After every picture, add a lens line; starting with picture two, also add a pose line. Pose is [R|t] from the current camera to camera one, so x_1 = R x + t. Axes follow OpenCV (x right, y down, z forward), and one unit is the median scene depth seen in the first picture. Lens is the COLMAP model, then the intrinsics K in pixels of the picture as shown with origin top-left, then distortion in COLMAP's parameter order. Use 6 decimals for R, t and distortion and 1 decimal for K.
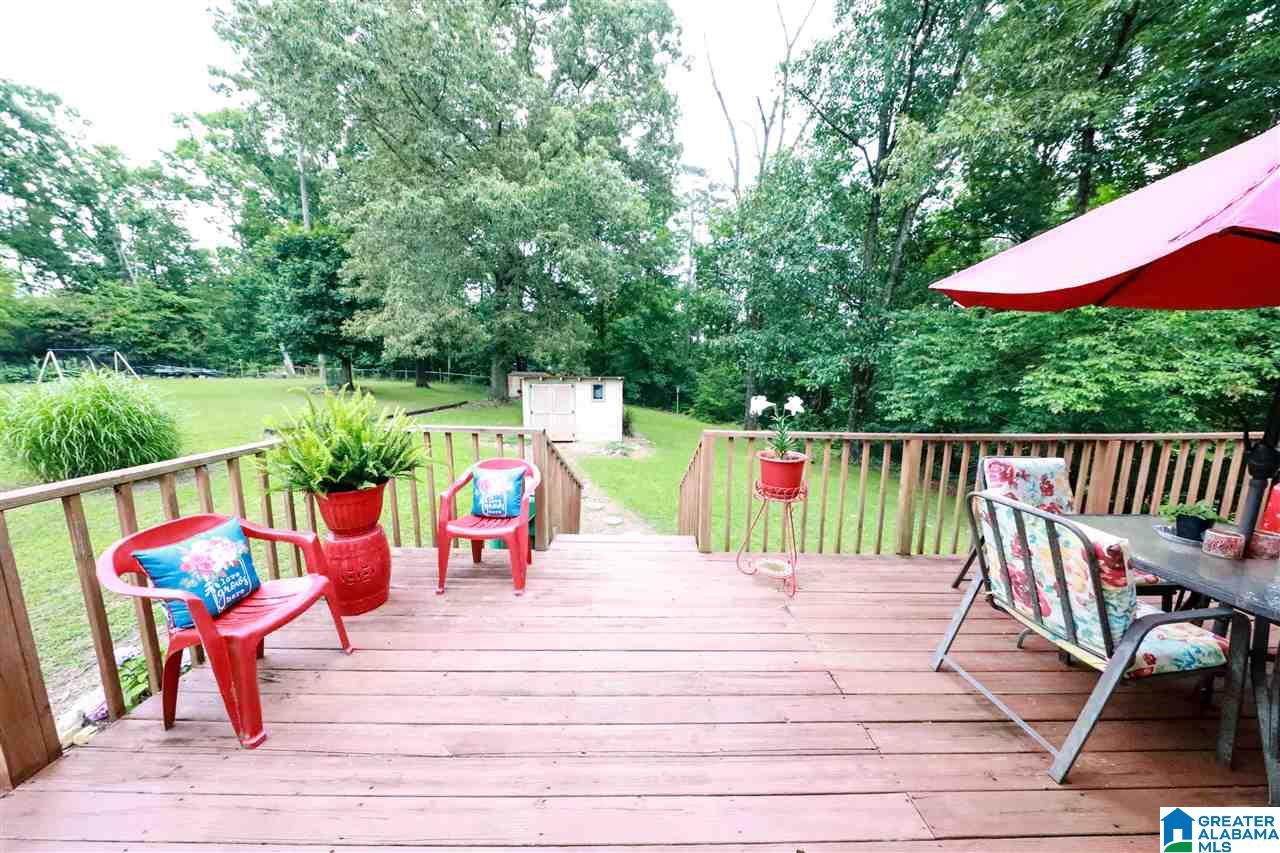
lens RADIAL K [[400.4, 0, 637.5], [0, 400.4, 430.3], [0, 0, 1]] dist [-0.007418, -0.000058]
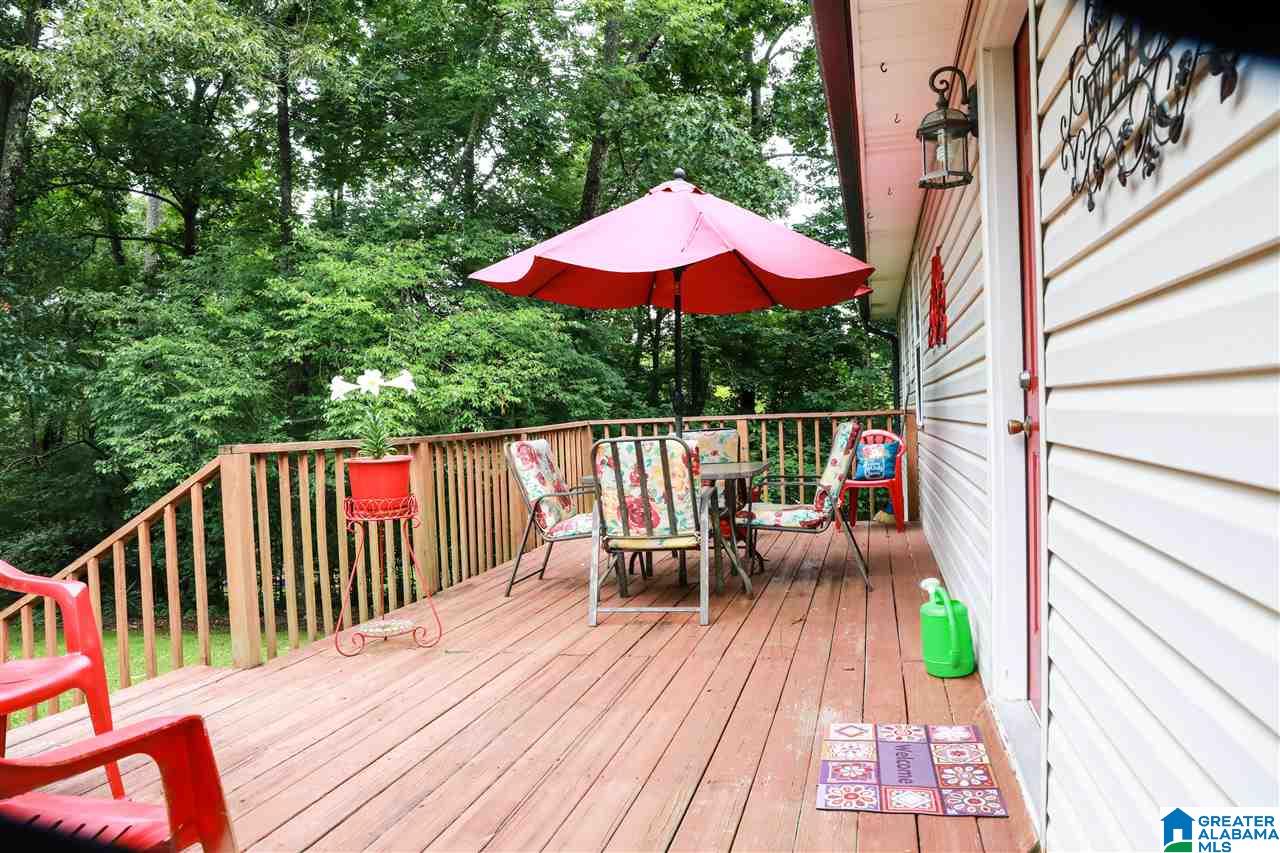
lens RADIAL K [[852.9, 0, 639.9], [0, 852.9, 428.4], [0, 0, 1]] dist [-0.043121, 0.000546]
pose [[0.286009, -0.041539, 0.957326, -1.480730], [0.182510, 0.983132, -0.011867, 0.177528], [-0.940686, 0.178115, 0.288766, 0.203664]]
